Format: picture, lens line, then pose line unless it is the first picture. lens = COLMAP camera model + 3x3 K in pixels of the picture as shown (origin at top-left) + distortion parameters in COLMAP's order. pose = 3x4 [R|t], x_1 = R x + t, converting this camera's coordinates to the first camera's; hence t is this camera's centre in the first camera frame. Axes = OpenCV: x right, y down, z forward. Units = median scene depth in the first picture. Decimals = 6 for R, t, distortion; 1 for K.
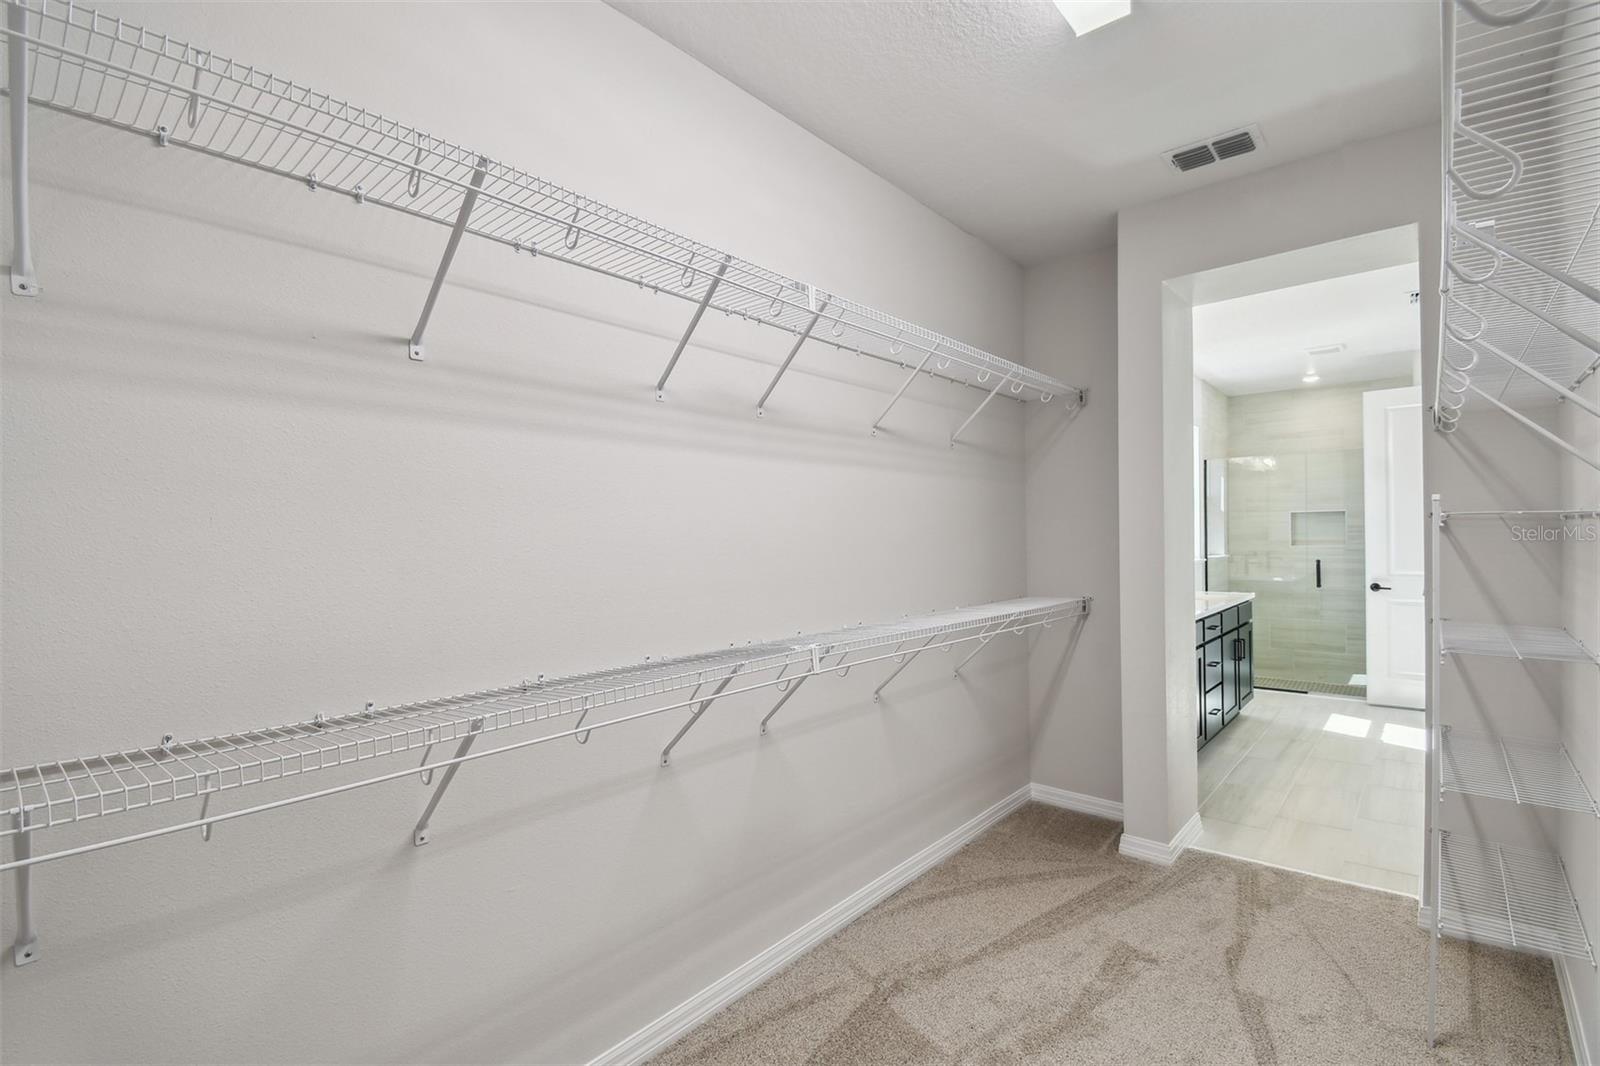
lens RADIAL K [[743.3, 0, 796.8], [0, 743.3, 533.2], [0, 0, 1]] dist [-0.004574, -0.001319]
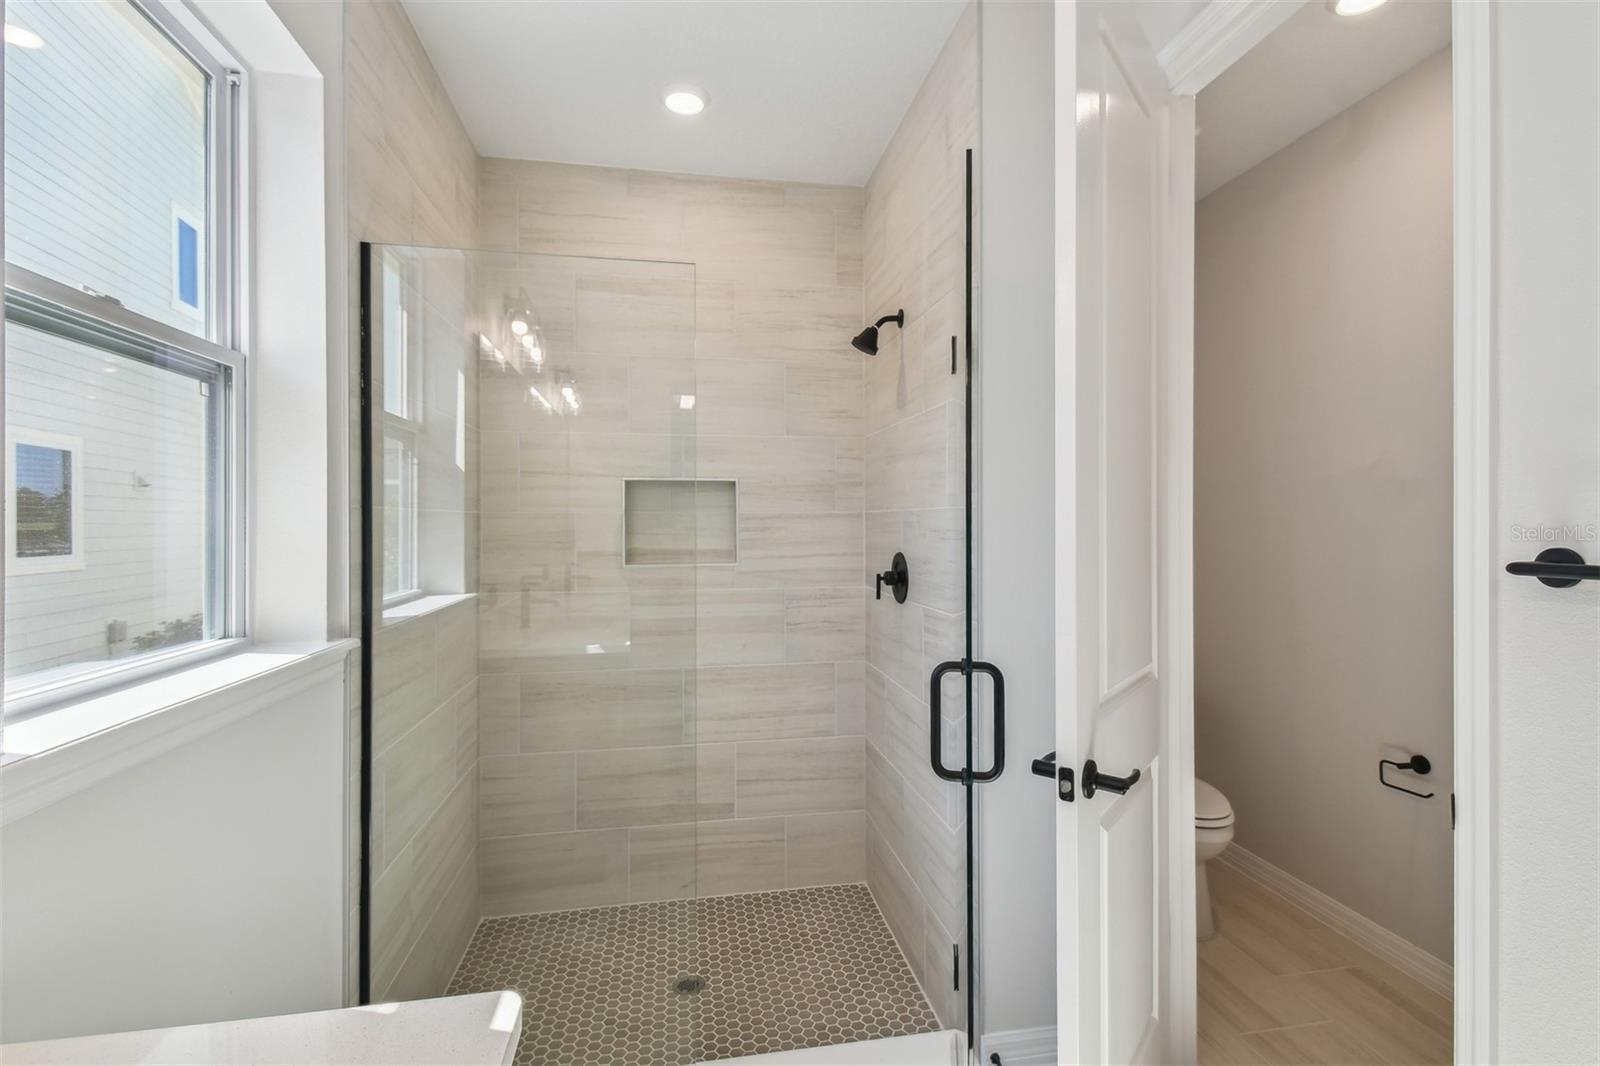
lens RADIAL K [[747.2, 0, 799.0], [0, 747.2, 527.8], [0, 0, 1]] dist [0.016844, -0.000221]
pose [[0.639874, 0.007647, 0.768442, 0.428611], [-0.007275, 0.999966, -0.003893, -0.001275], [-0.768446, -0.003100, 0.639908, 0.688289]]
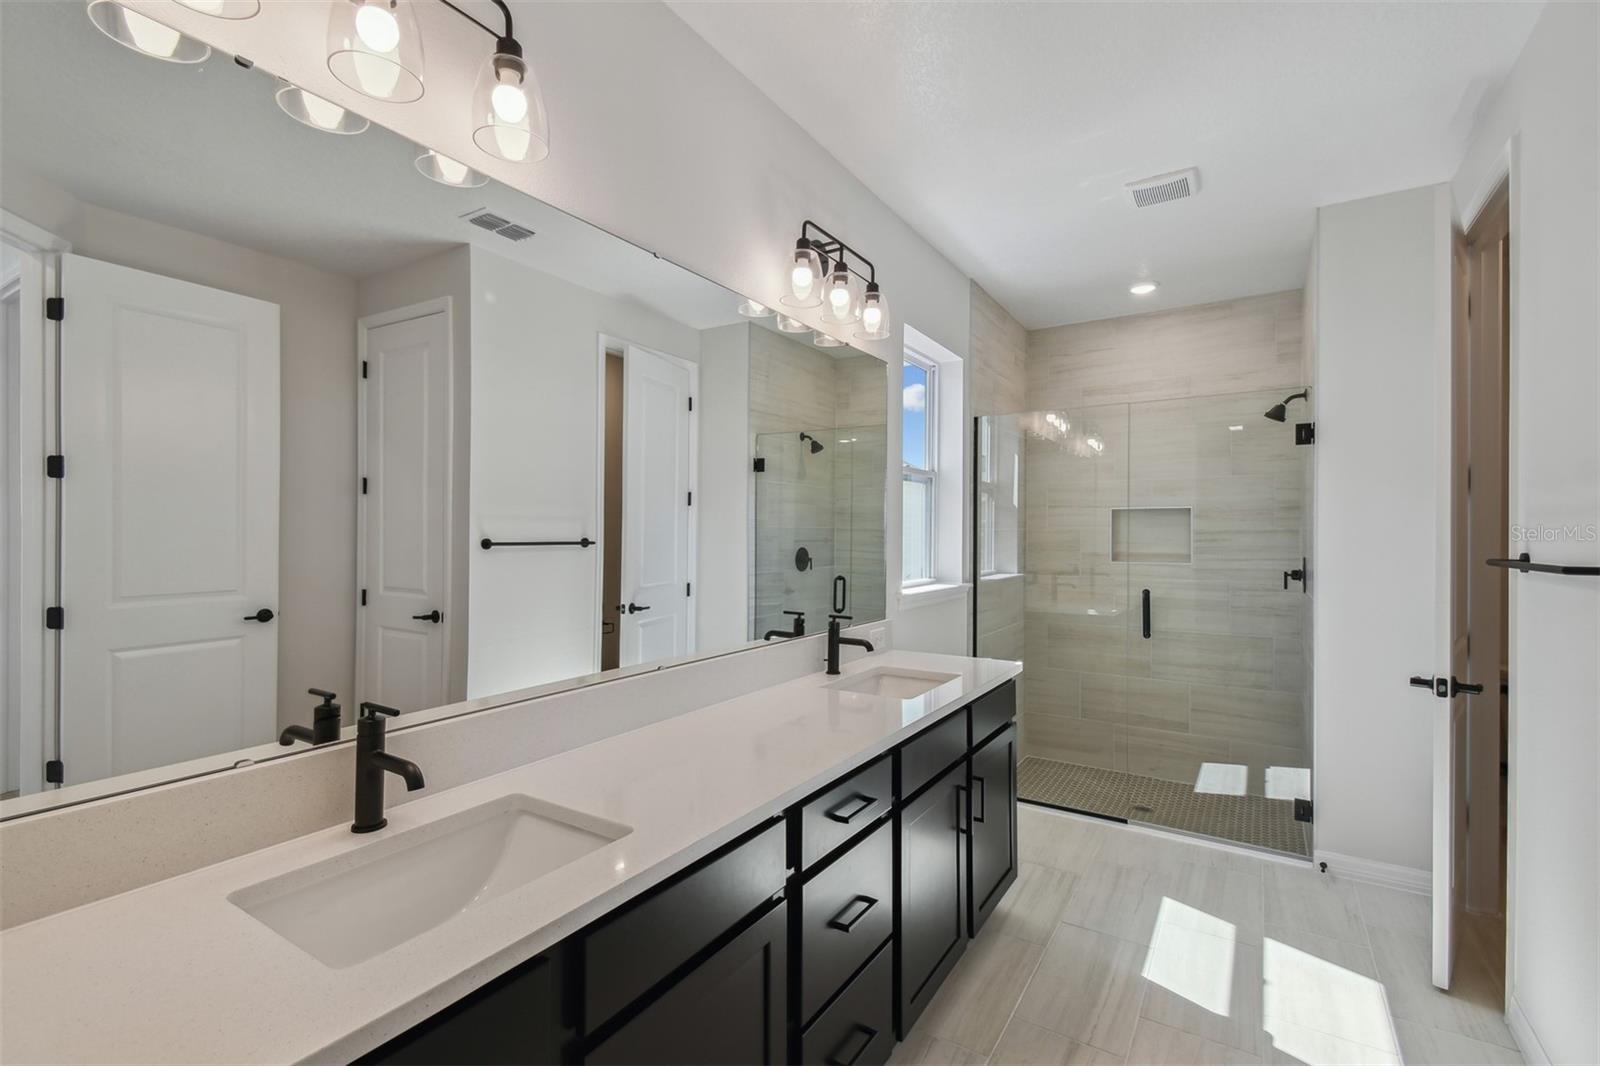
lens RADIAL K [[714.0, 0, 795.4], [0, 714.0, 538.2], [0, 0, 1]] dist [0.009817, -0.001246]
pose [[0.990210, 0.013278, 0.138950, 0.315024], [-0.014193, 0.999884, 0.005596, -0.002348], [-0.138859, -0.007513, 0.990284, 0.432361]]
